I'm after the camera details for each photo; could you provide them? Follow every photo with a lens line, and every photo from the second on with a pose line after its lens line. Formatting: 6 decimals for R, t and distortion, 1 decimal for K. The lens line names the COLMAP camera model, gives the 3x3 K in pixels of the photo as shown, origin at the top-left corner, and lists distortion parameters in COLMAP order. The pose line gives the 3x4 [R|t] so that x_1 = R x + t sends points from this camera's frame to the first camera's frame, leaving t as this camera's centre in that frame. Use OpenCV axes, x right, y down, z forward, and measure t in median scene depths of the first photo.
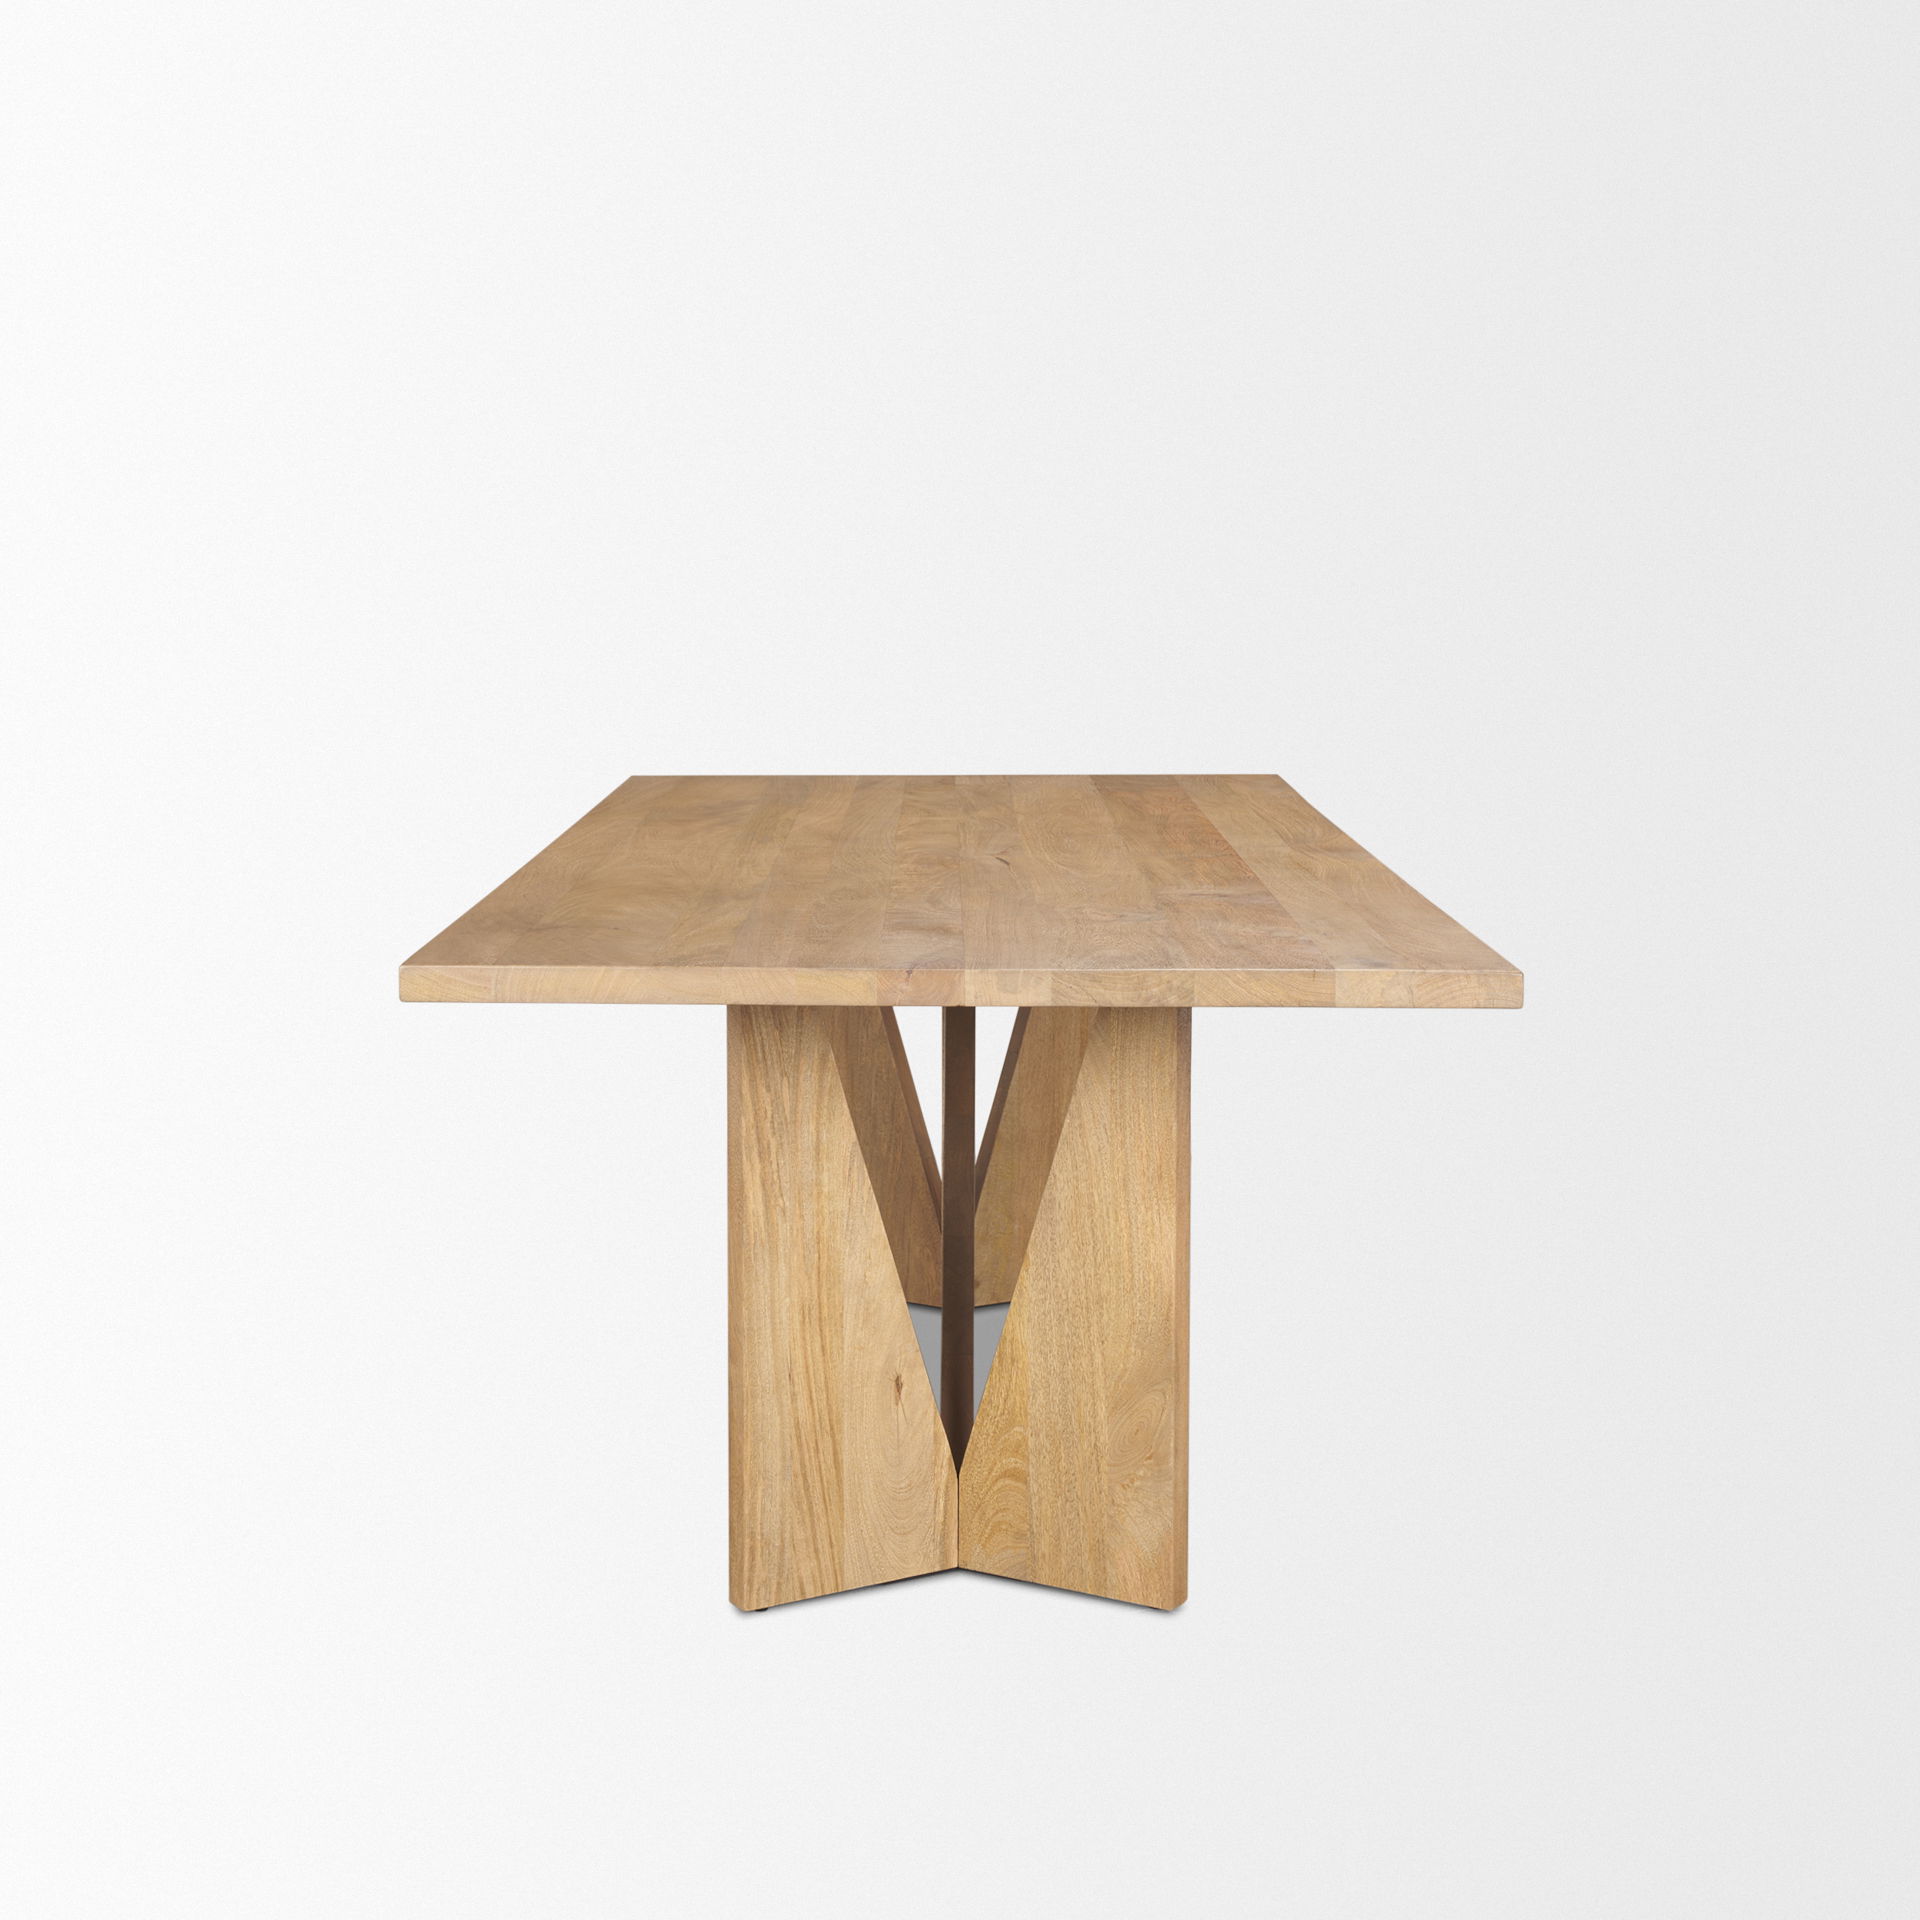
lens RADIAL K [[3927.0, 0, 974.1], [0, 3927.0, 948.3], [0, 0, 1]] dist [0.098347, 0.000000]
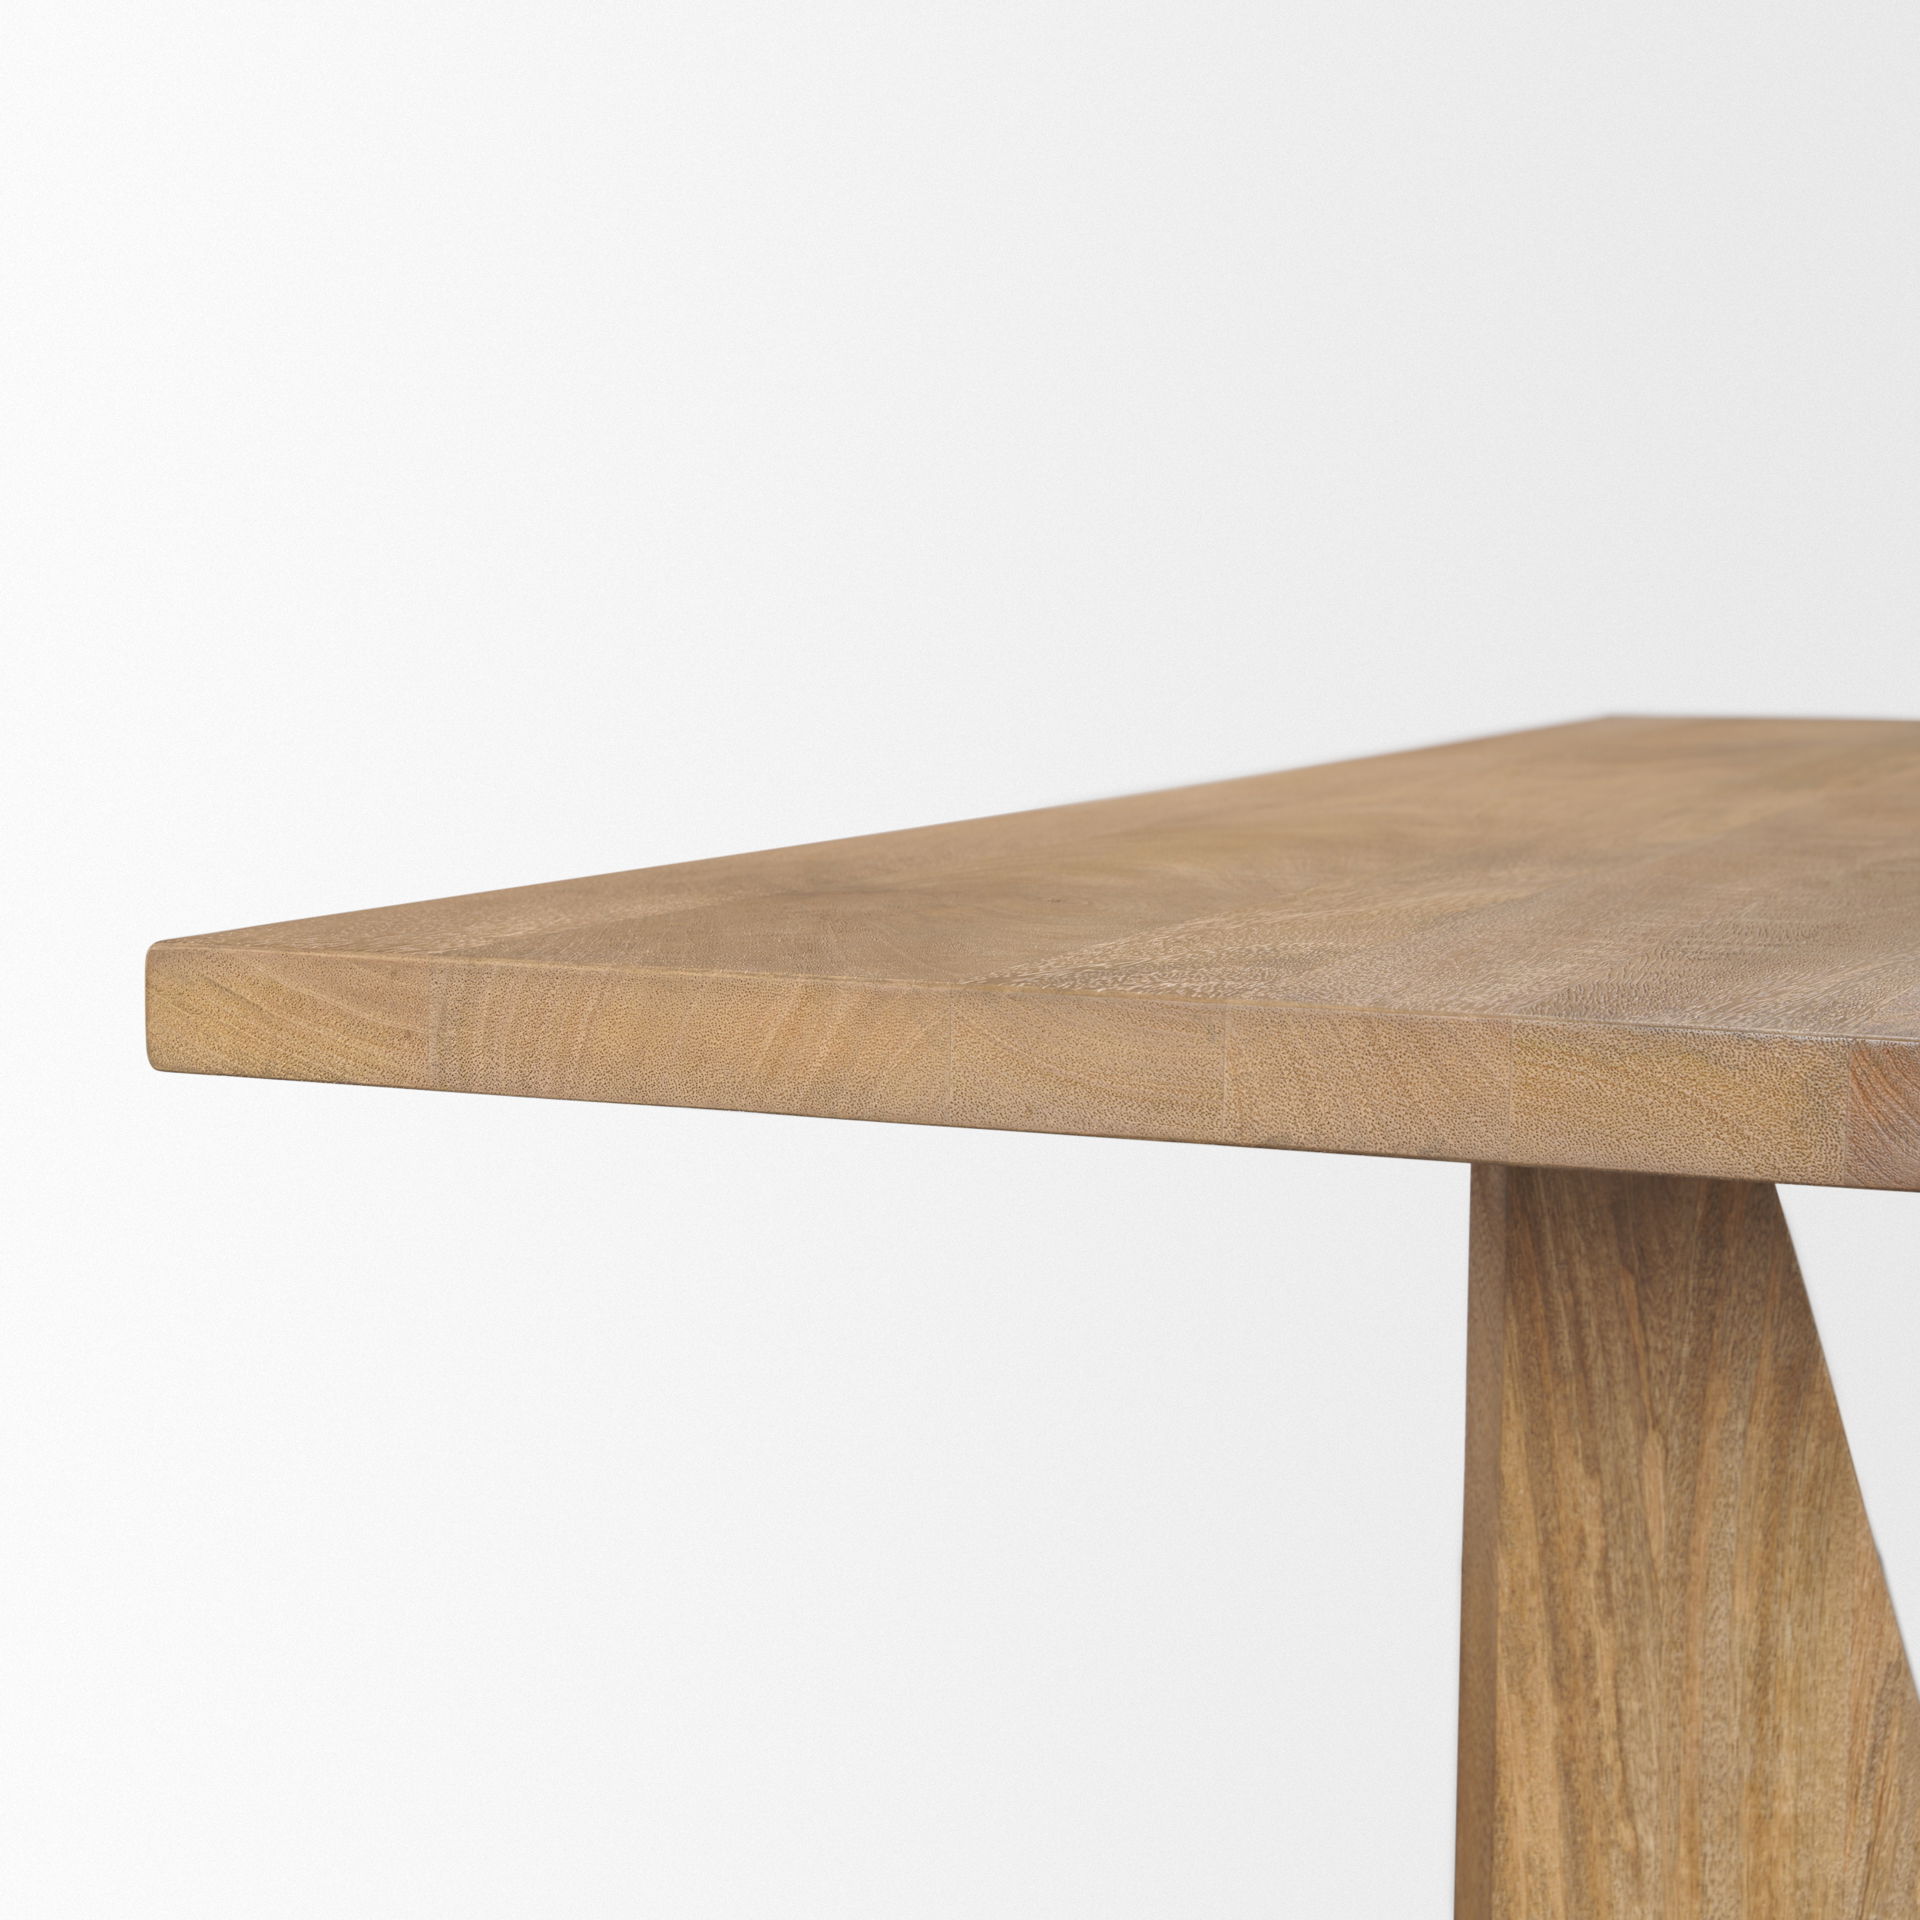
lens RADIAL K [[3927.0, 0, 867.6], [0, 3927.0, 998.2], [0, 0, 1]] dist [0.098347, 0.000000]
pose [[0.922090, 0.042799, -0.384601, 0.012903], [-0.063582, 0.997114, -0.041479, 0.015396], [0.381716, 0.062701, 0.922150, 0.681637]]
